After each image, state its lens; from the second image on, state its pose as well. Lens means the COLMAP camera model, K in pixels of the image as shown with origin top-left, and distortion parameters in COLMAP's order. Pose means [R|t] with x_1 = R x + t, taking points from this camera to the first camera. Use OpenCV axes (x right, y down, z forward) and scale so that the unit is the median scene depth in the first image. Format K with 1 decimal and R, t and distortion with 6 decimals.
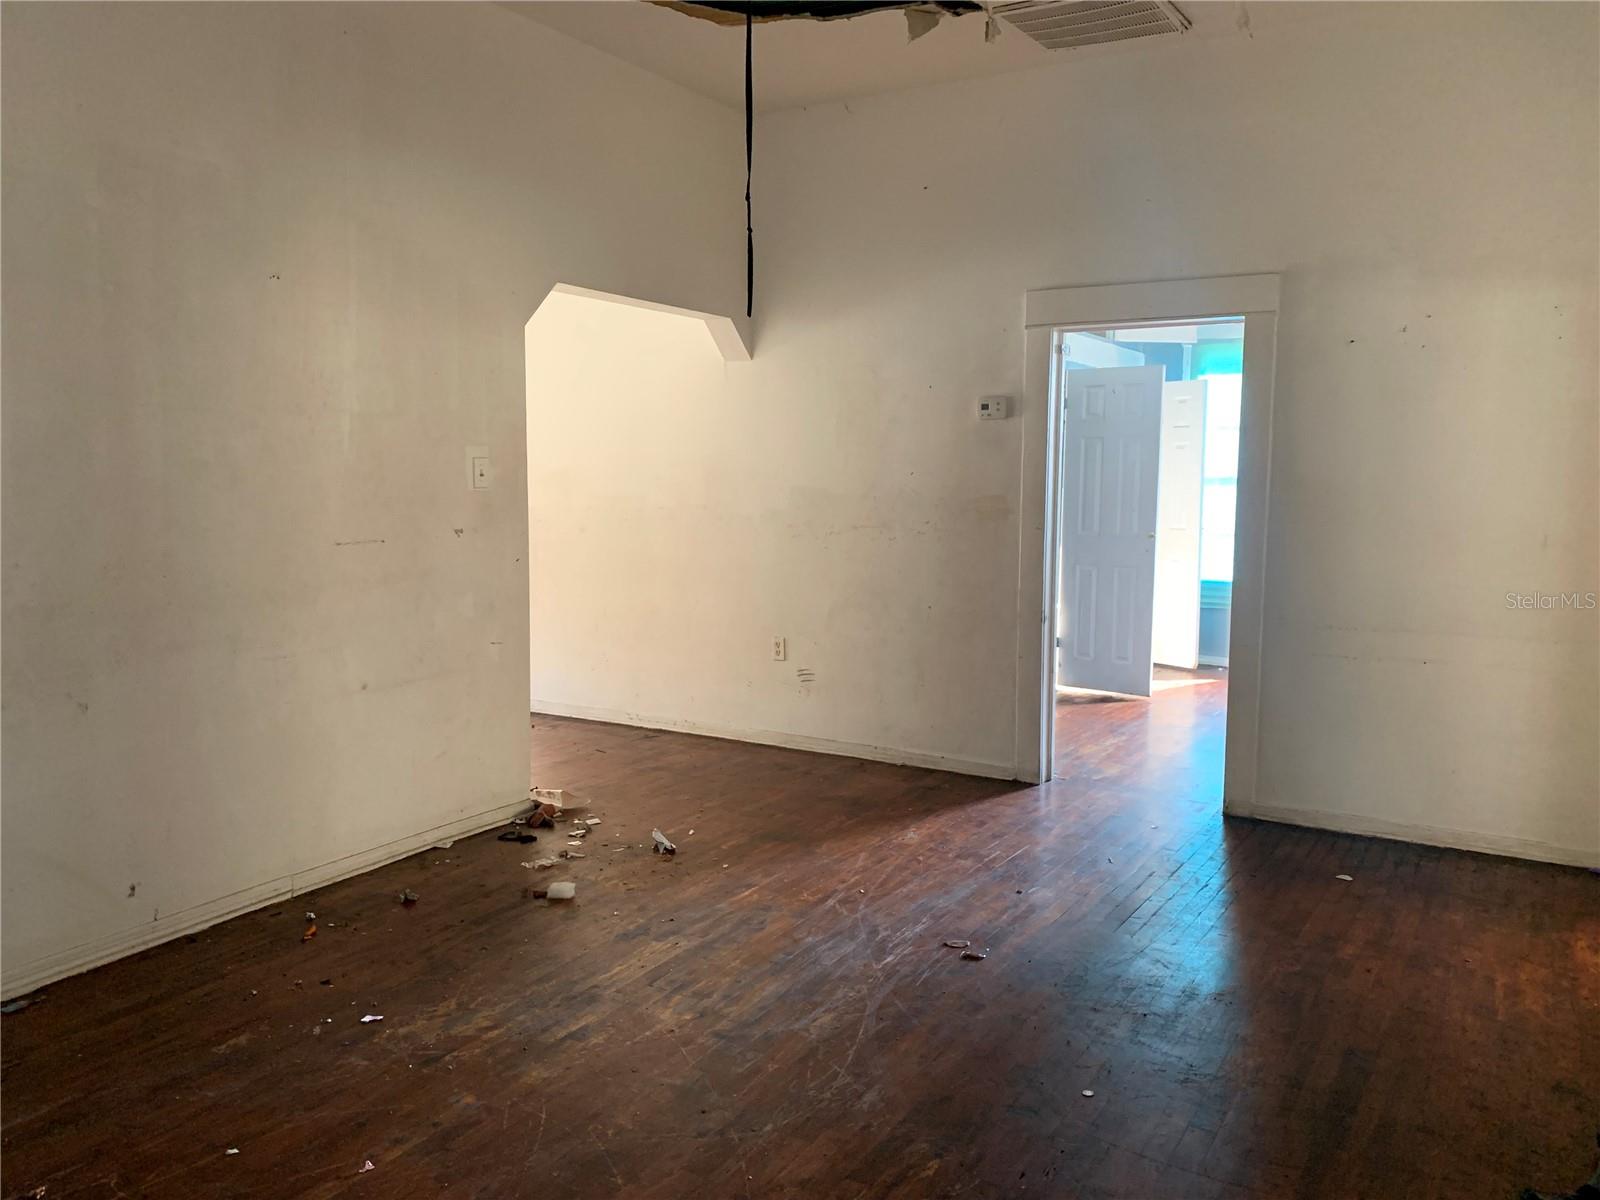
lens RADIAL K [[1236.2, 0, 810.9], [0, 1236.2, 593.7], [0, 0, 1]] dist [0.042475, -0.033460]
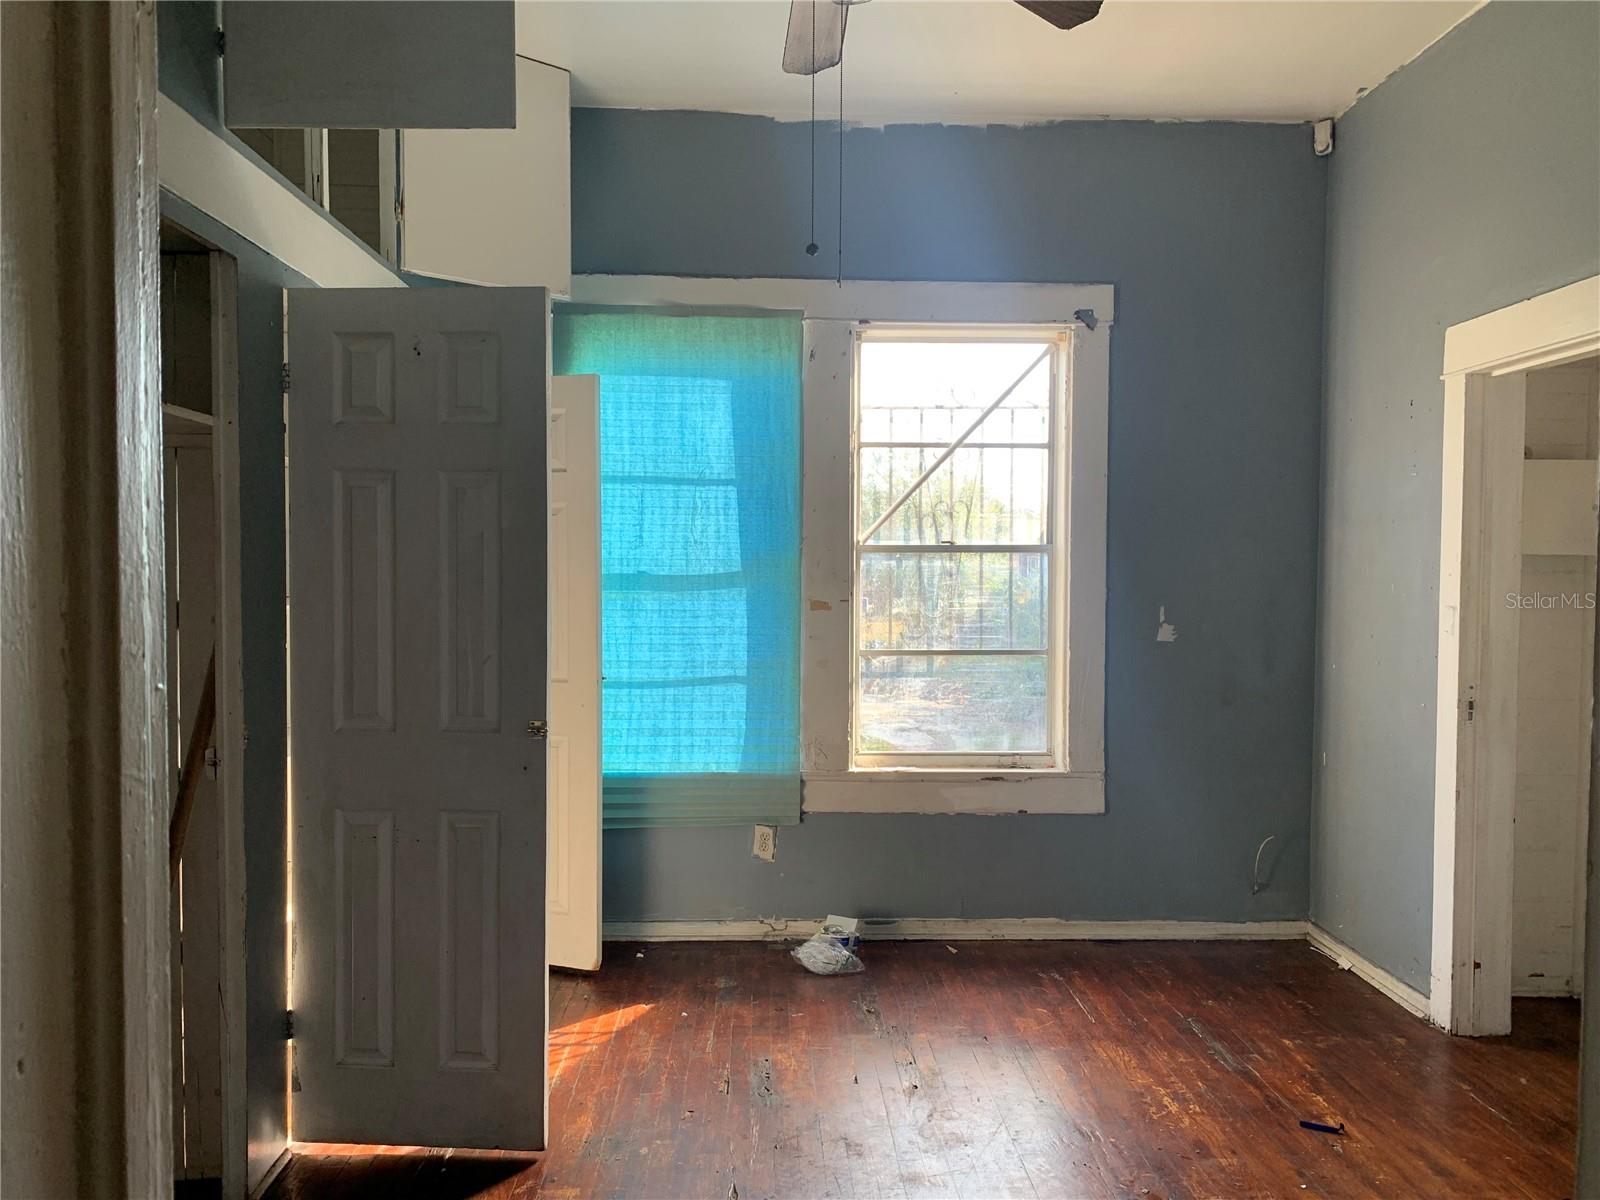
lens RADIAL K [[1236.2, 0, 790.7], [0, 1236.2, 603.0], [0, 0, 1]] dist [0.042475, -0.033460]
pose [[0.855588, -0.023682, 0.517116, 0.140830], [0.056617, 0.997241, -0.048005, -0.060009], [-0.514552, 0.070350, 0.854568, 0.608987]]
